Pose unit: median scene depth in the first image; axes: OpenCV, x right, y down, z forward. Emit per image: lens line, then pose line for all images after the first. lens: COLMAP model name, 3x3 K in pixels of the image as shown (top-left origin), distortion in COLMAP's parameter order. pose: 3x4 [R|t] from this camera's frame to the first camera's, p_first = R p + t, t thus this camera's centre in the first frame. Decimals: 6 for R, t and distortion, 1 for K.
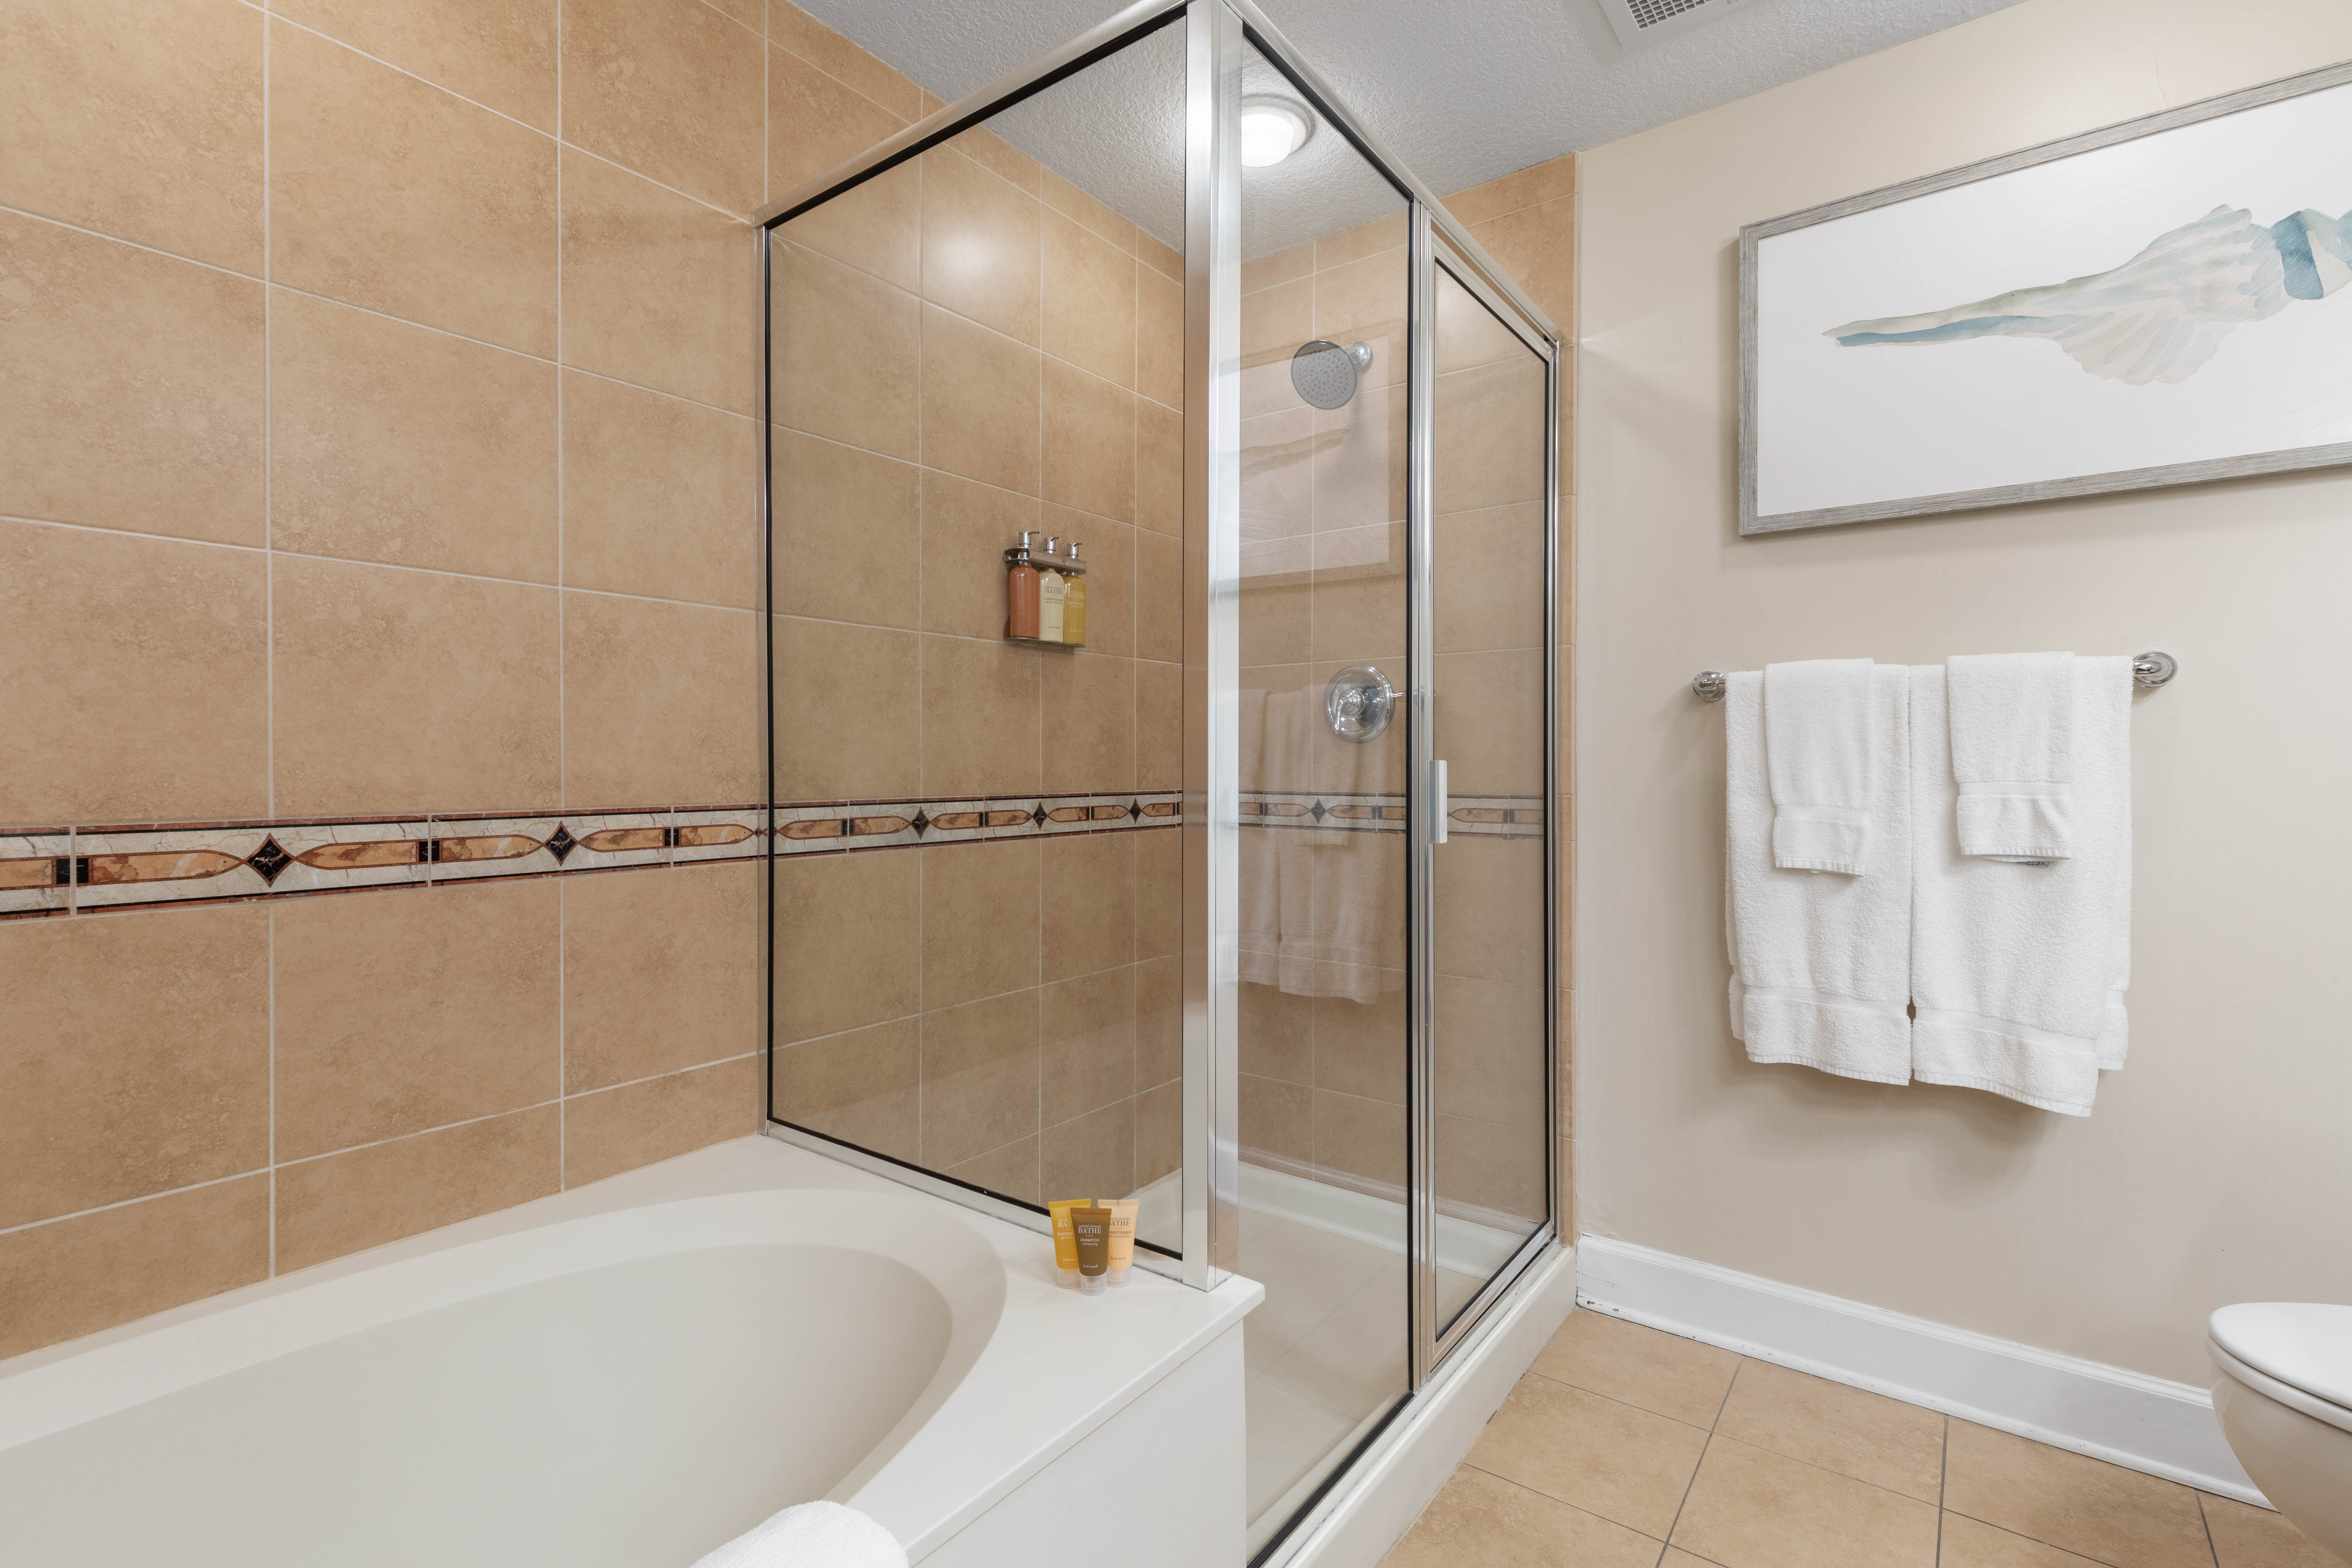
lens RADIAL K [[1084.6, 0, 1174.1], [0, 1084.6, 770.0], [0, 0, 1]] dist [0.006572, -0.000858]
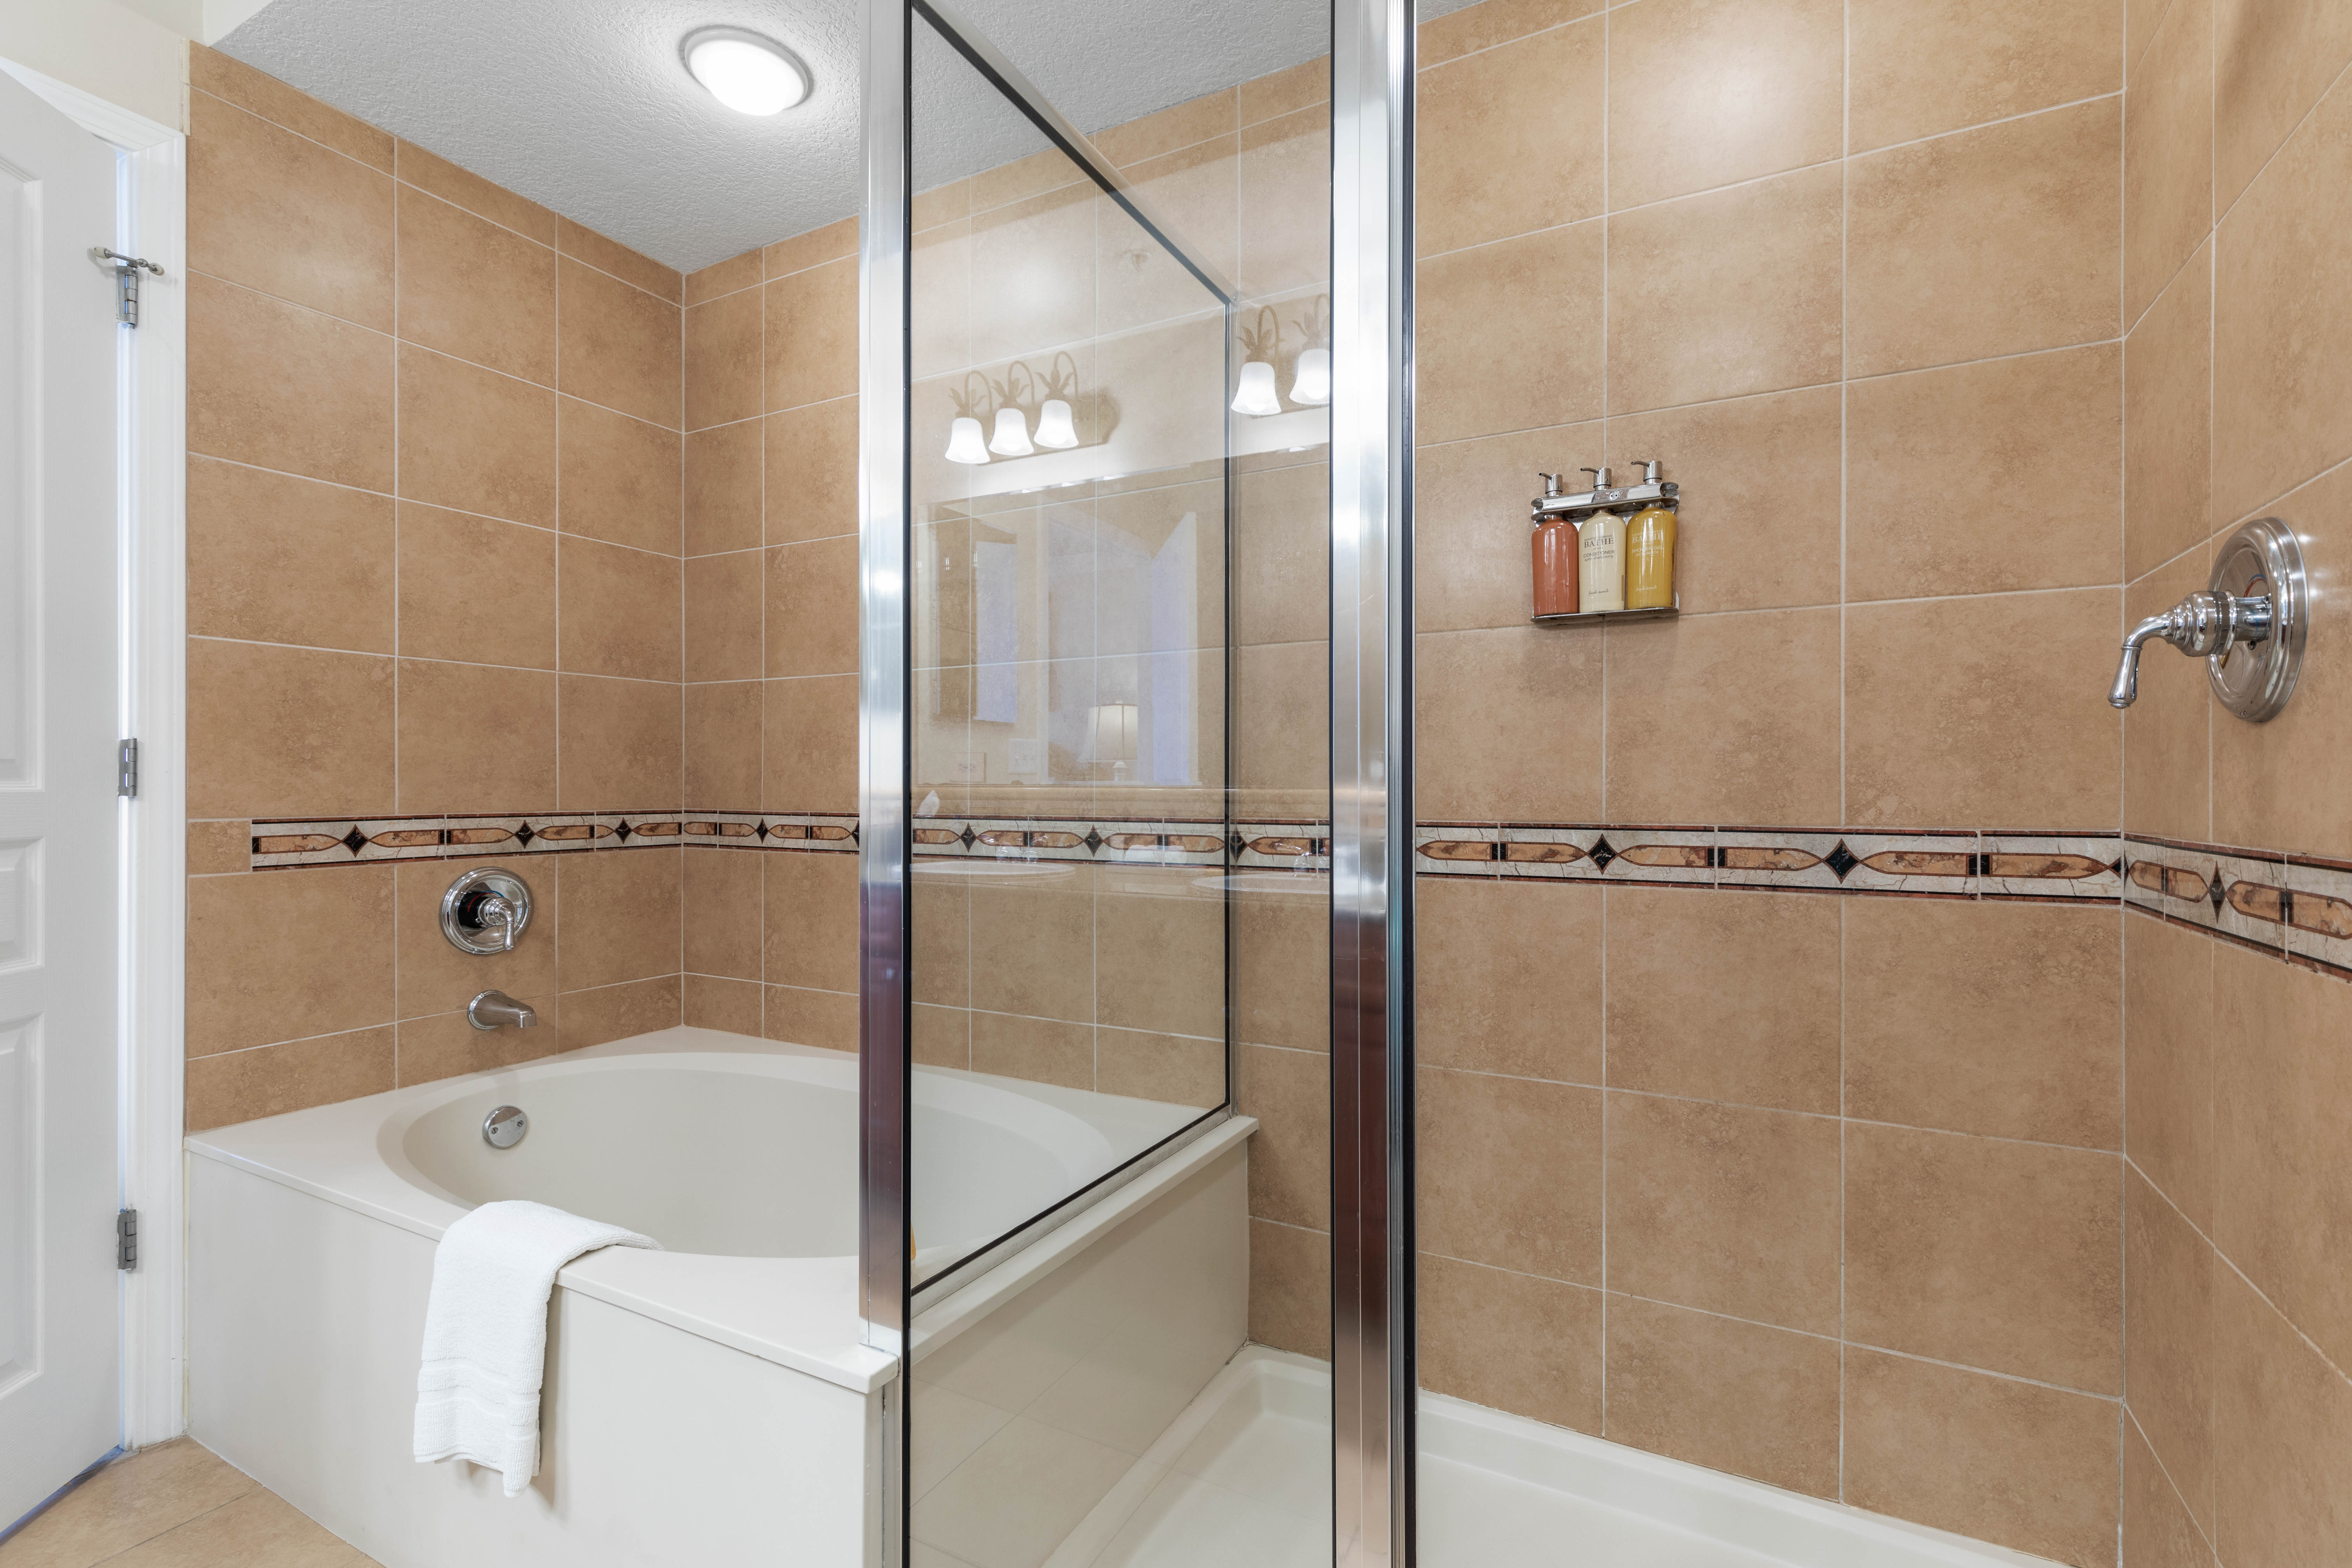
lens RADIAL K [[1005.4, 0, 1270.4], [0, 1005.4, 777.3], [0, 0, 1]] dist [0.001737, 0.000101]
pose [[0.188405, -0.005232, -0.982077, 0.500233], [-0.003176, 0.999977, -0.005937, -0.004208], [0.982086, 0.004237, 0.188384, 0.660022]]
